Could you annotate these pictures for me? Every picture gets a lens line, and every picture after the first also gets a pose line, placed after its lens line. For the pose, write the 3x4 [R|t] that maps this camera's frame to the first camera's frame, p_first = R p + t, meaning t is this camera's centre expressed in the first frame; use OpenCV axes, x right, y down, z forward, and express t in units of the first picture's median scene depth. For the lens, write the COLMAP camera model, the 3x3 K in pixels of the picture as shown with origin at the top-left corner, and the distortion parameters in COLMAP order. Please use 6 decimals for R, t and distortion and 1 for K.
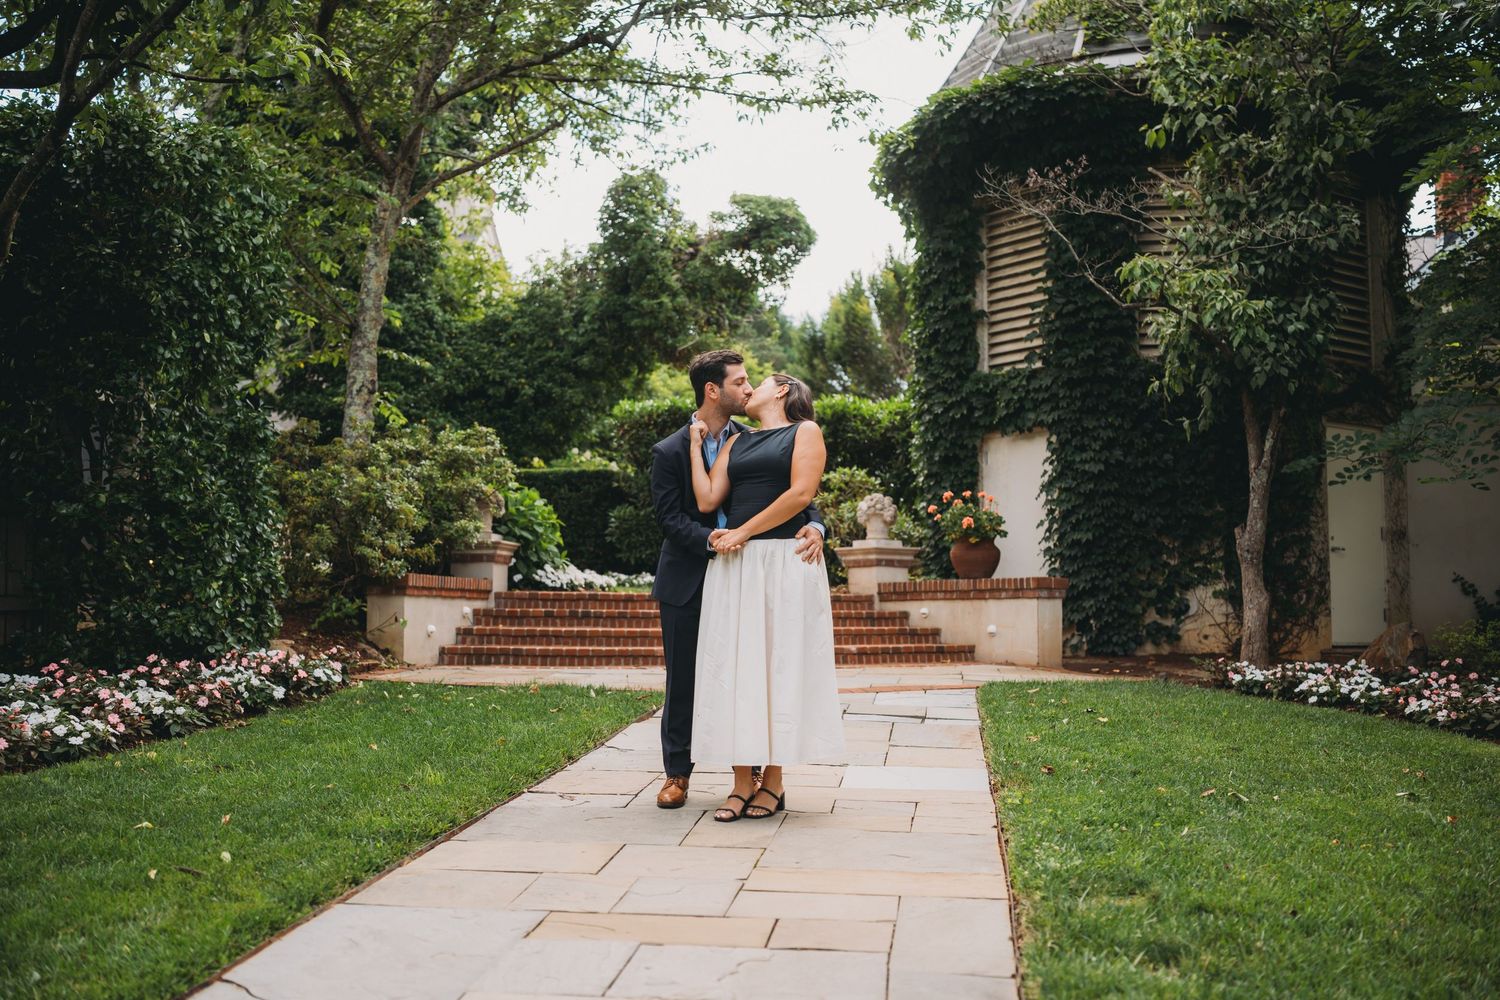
lens RADIAL K [[1526.8, 0, 750.5], [0, 1526.8, 503.0], [0, 0, 1]] dist [-0.028561, 0.000000]
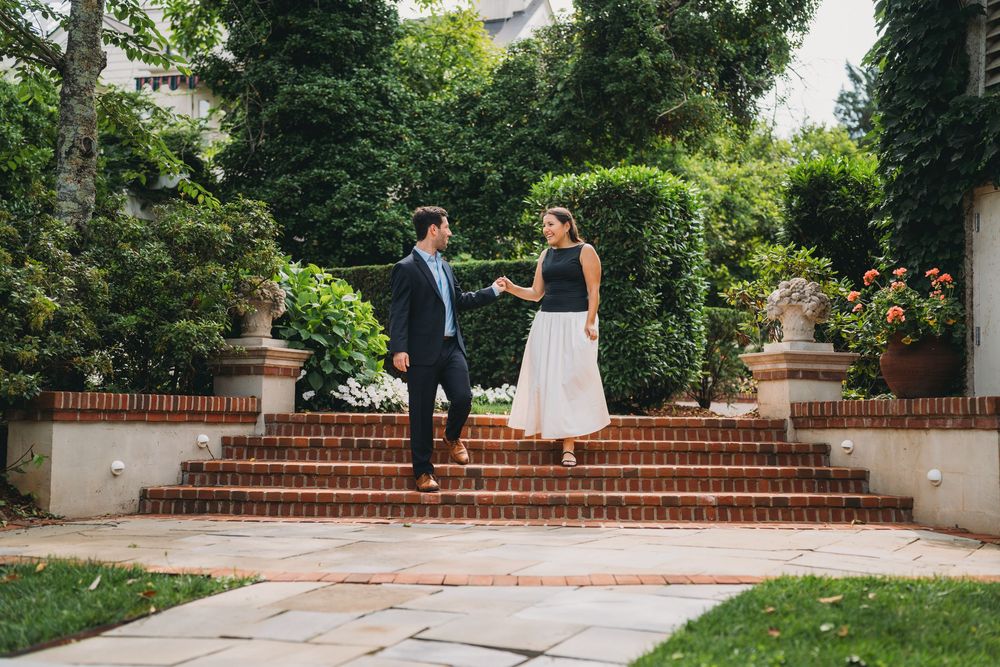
lens RADIAL K [[1513.0, 0, 499.6], [0, 1513.0, 337.9], [0, 0, 1]] dist [0.283748, 0.000000]
pose [[0.960568, -0.010048, -0.277864, 0.154318], [0.014109, 0.999821, 0.012620, 0.011629], [0.277687, -0.016043, 0.960538, 0.286997]]
